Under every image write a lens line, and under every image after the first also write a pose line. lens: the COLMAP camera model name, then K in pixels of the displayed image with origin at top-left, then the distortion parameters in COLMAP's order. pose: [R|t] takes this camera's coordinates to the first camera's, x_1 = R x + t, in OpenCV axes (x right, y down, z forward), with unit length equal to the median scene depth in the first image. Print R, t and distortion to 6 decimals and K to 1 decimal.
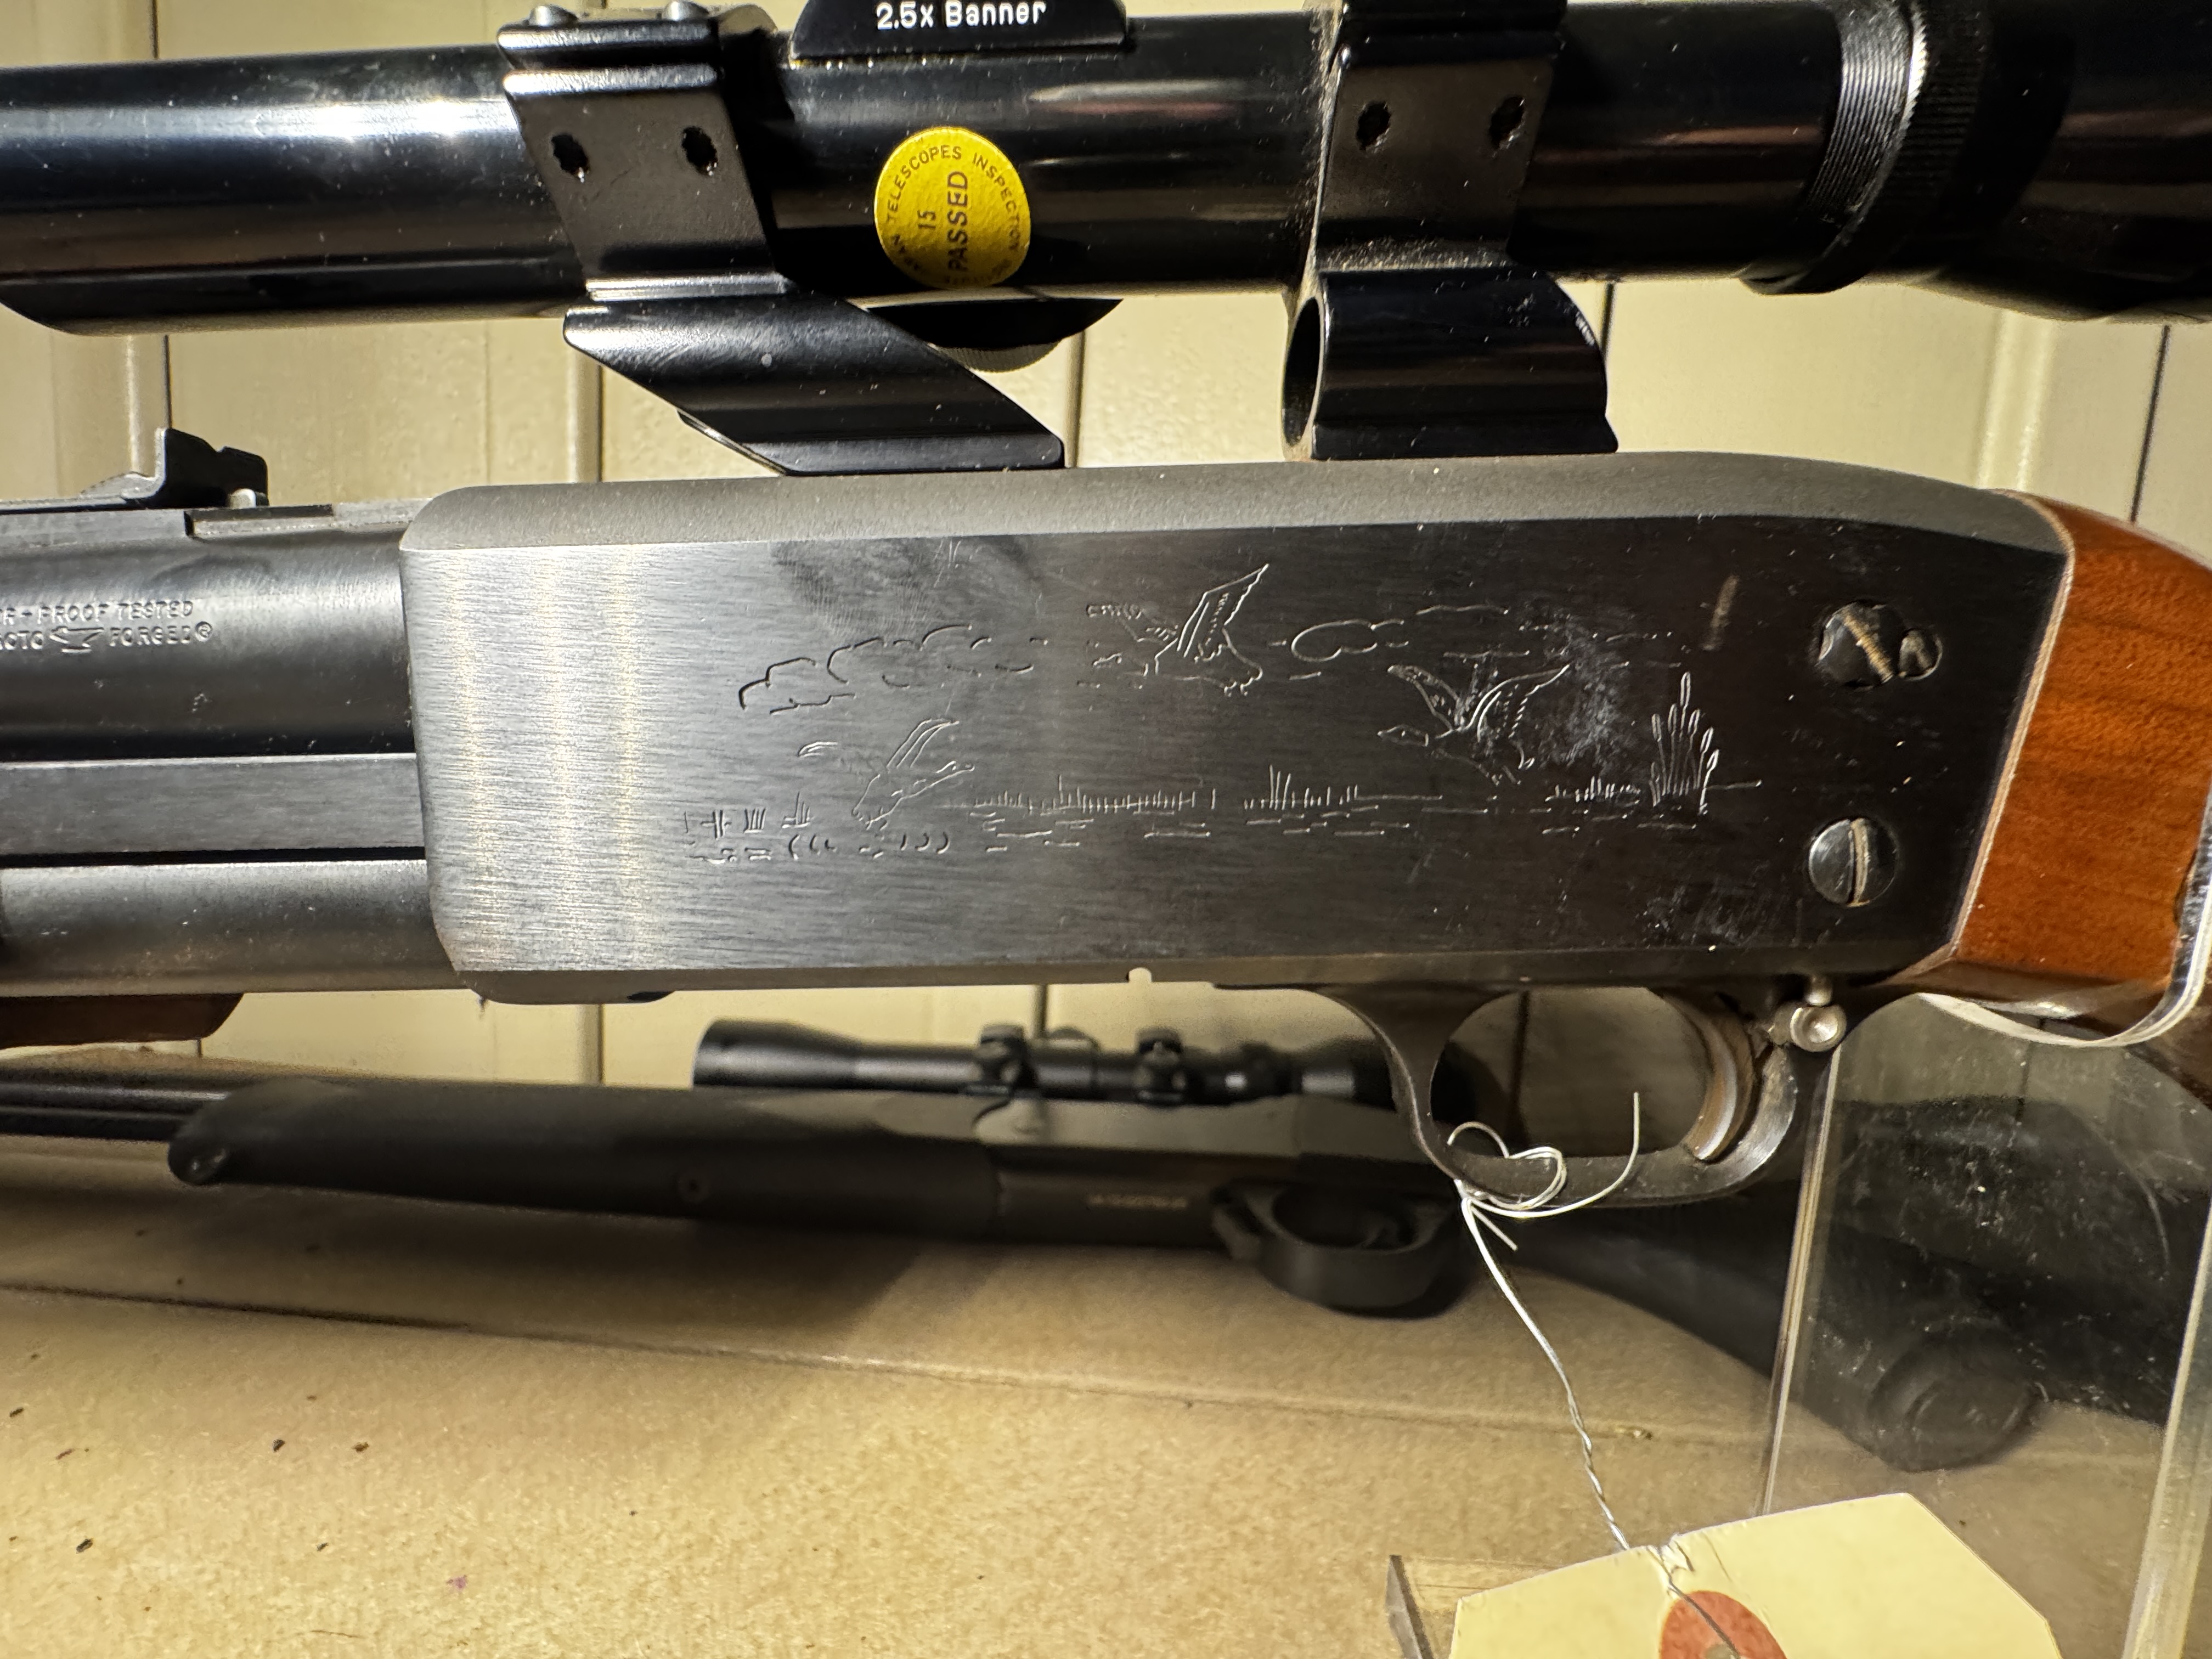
lens RADIAL K [[903.5, 0, 1102.9], [0, 903.5, 859.1], [0, 0, 1]] dist [-0.011360, 0.000634]
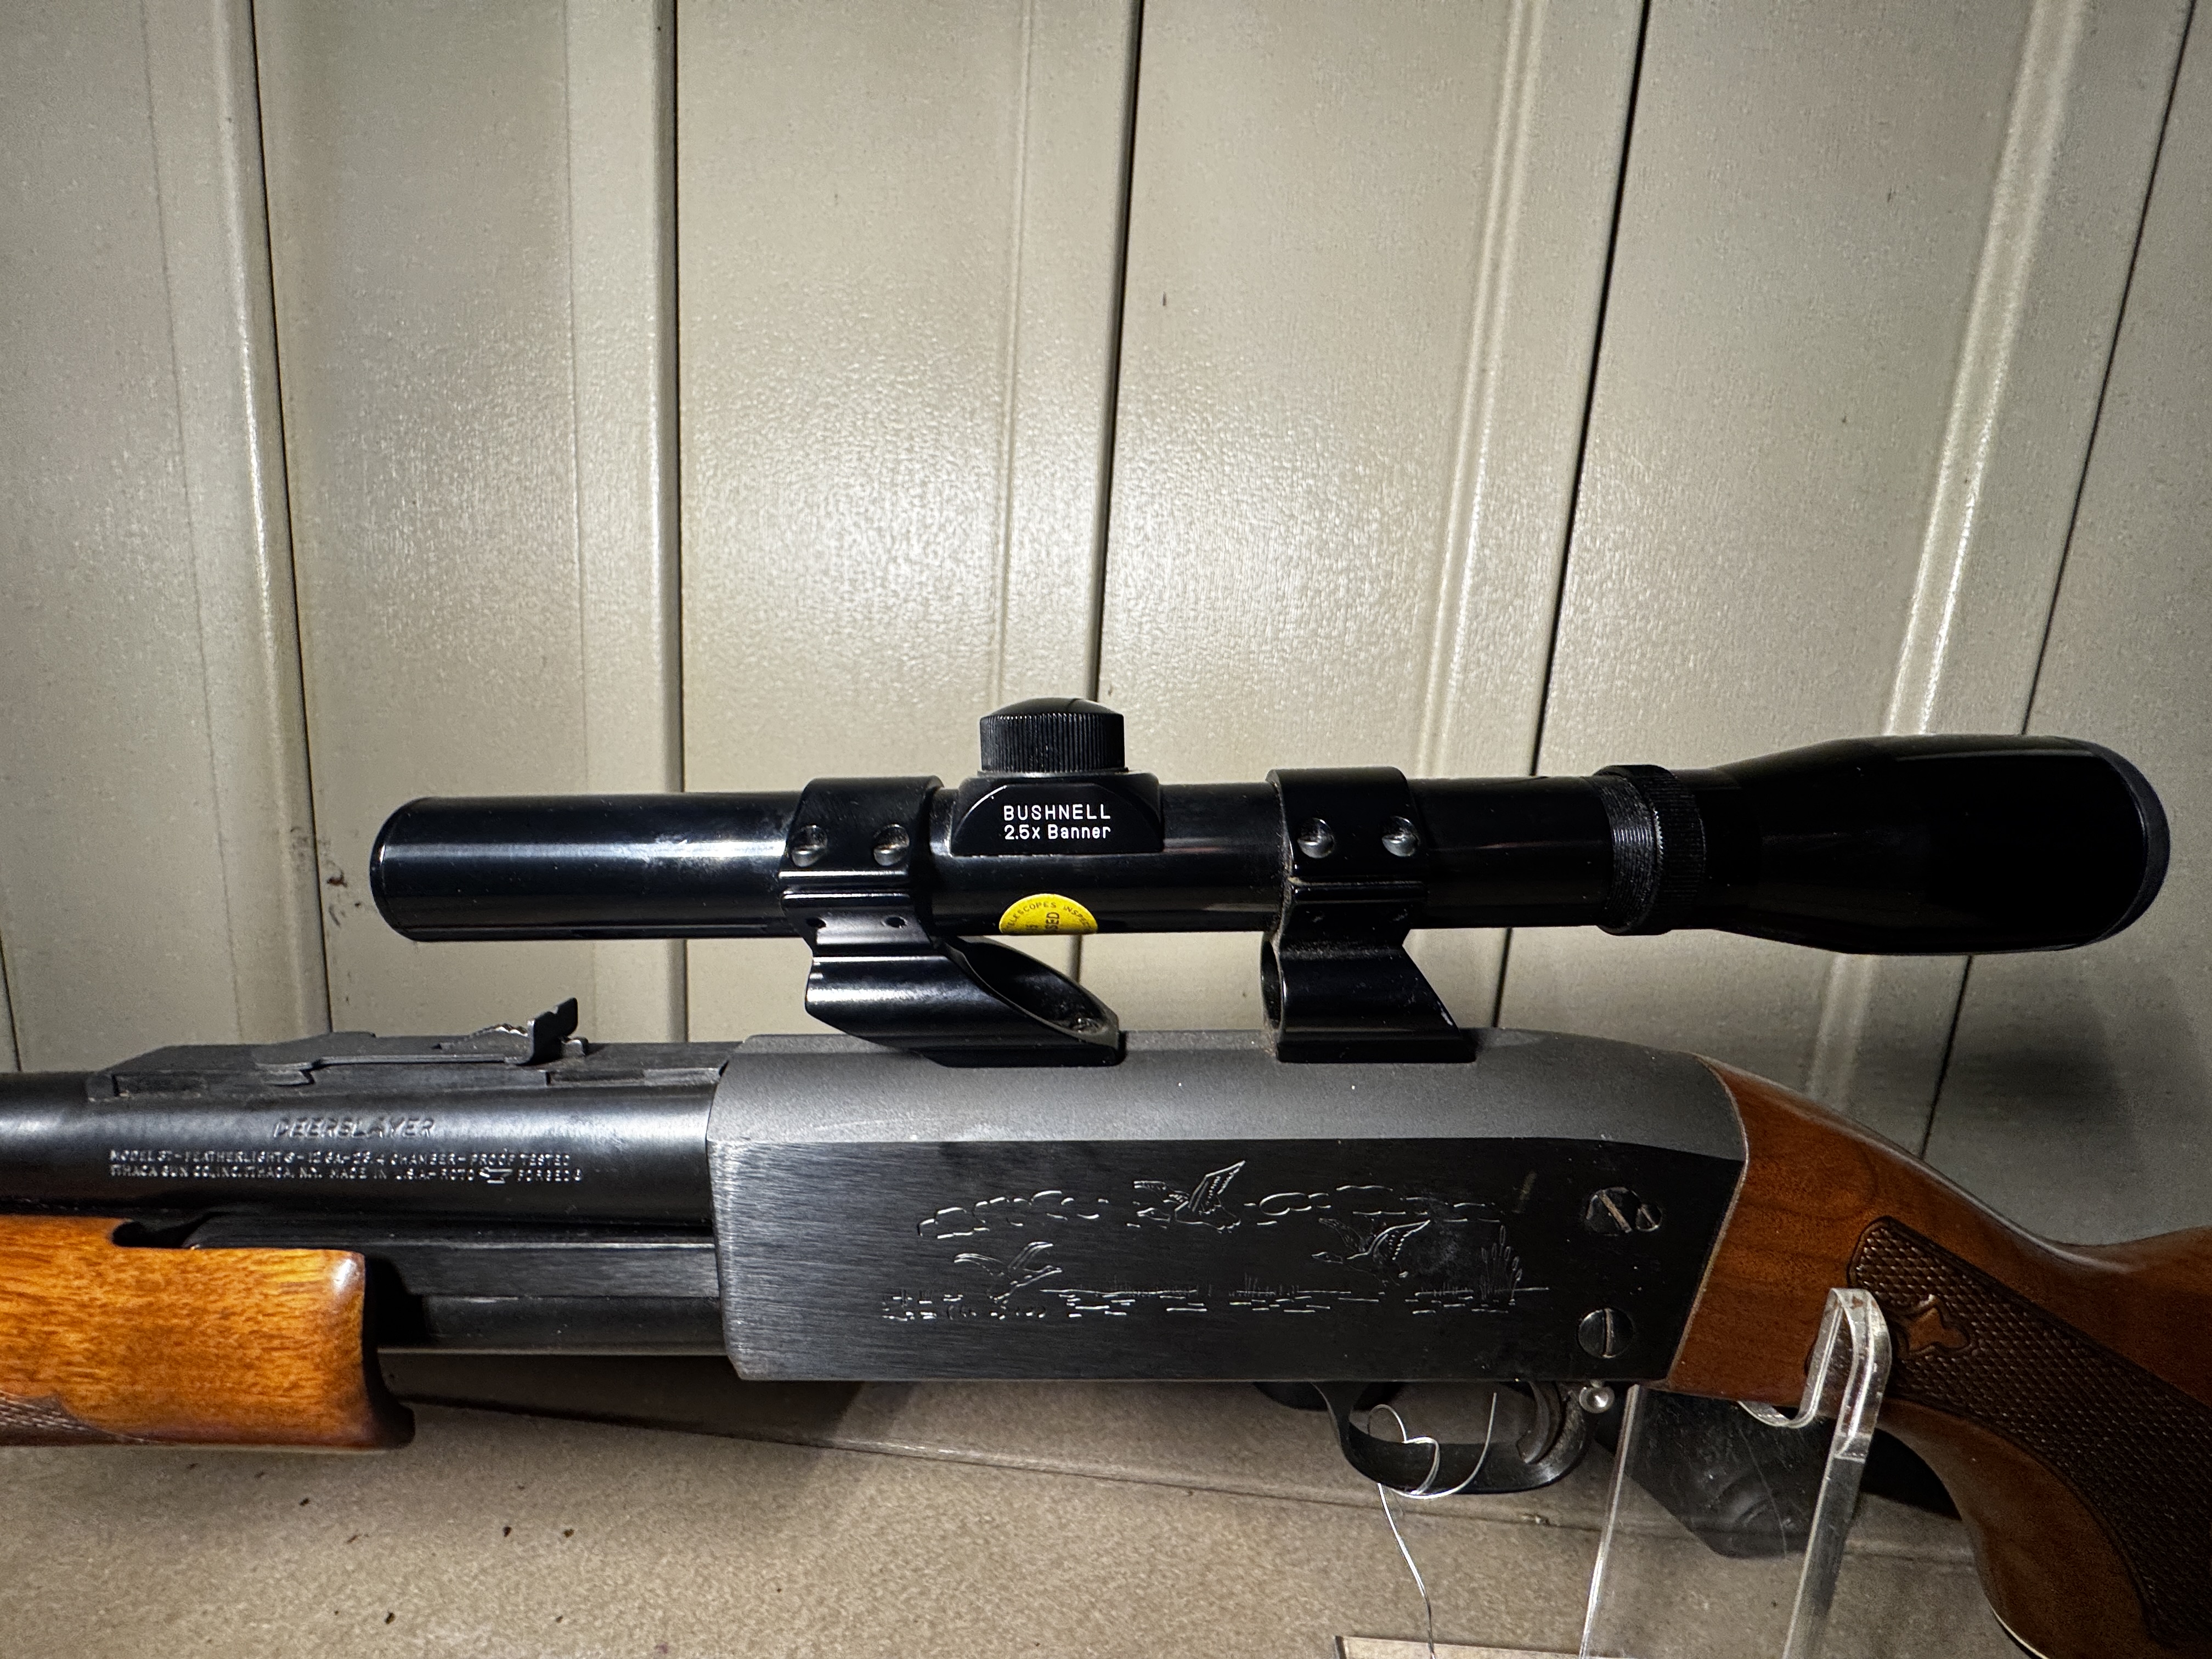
lens RADIAL K [[903.5, 0, 1101.3], [0, 903.5, 830.1], [0, 0, 1]] dist [-0.011360, 0.000634]
pose [[0.999930, 0.006572, -0.009808, -0.030660], [-0.006059, 0.998659, 0.051420, -0.489708], [0.010132, -0.051357, 0.998629, -0.288238]]
